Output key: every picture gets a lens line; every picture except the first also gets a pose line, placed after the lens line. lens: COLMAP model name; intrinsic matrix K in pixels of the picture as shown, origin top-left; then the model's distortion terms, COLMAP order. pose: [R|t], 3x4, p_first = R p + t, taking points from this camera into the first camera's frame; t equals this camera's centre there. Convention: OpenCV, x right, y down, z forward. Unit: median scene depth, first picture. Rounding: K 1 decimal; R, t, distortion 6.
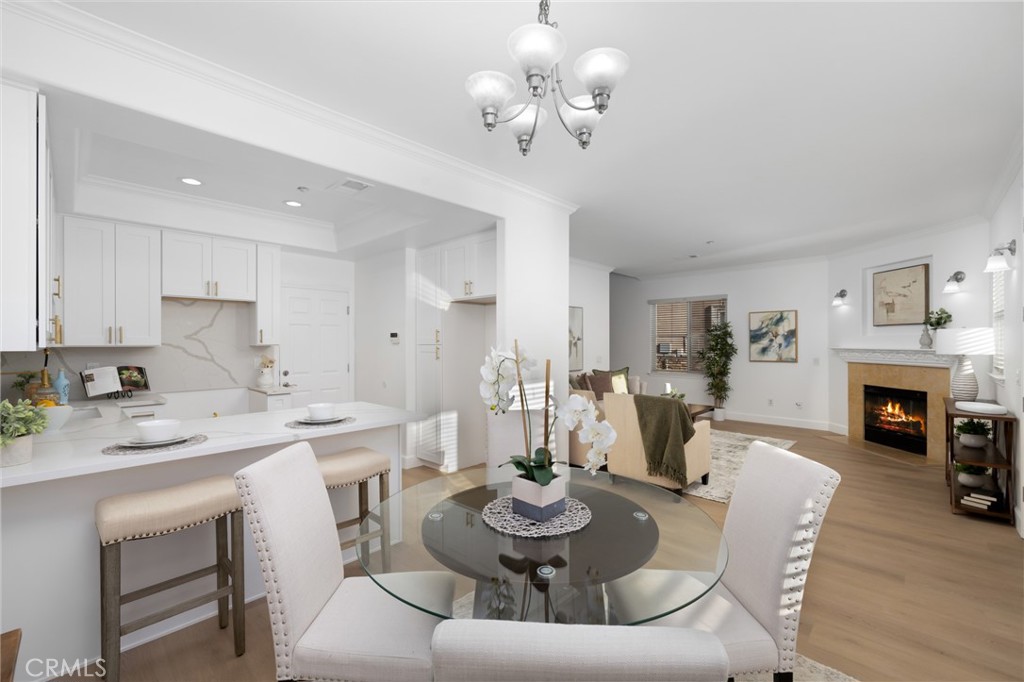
lens RADIAL K [[420.1, 0, 512.0], [0, 420.1, 341.0], [0, 0, 1]] dist [-0.000073, -0.000019]
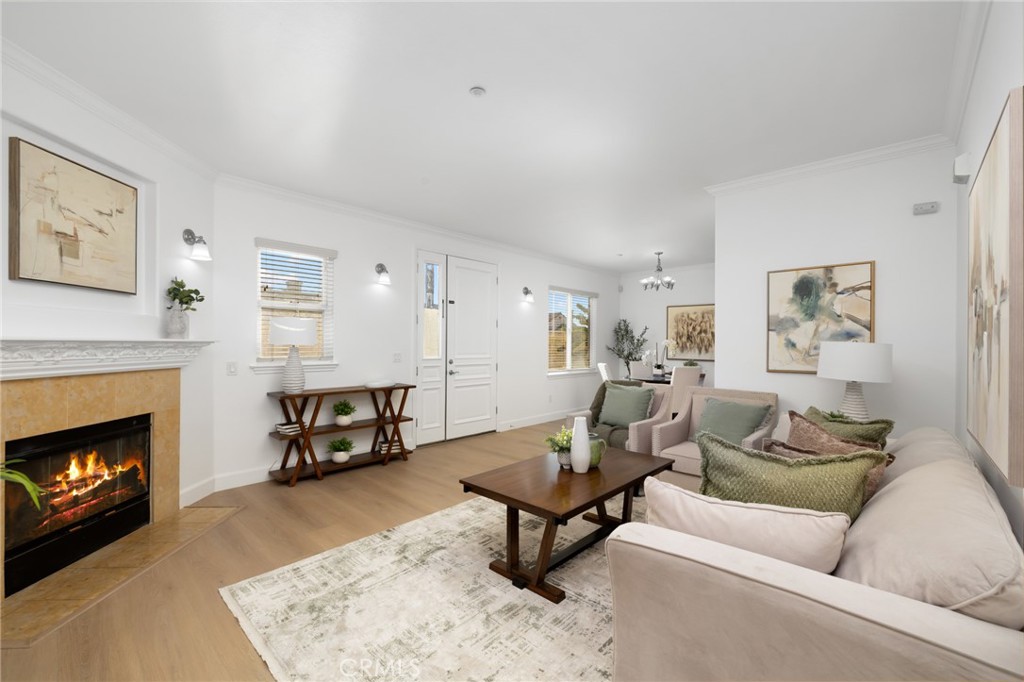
lens RADIAL K [[420.1, 0, 512.0], [0, 420.1, 341.0], [0, 0, 1]] dist [-0.000073, -0.000019]
pose [[-0.999285, -0.036199, -0.010956, 0.445199], [-0.036125, 0.999323, -0.006940, 0.007632], [0.011199, -0.006539, -0.999916, 1.474516]]
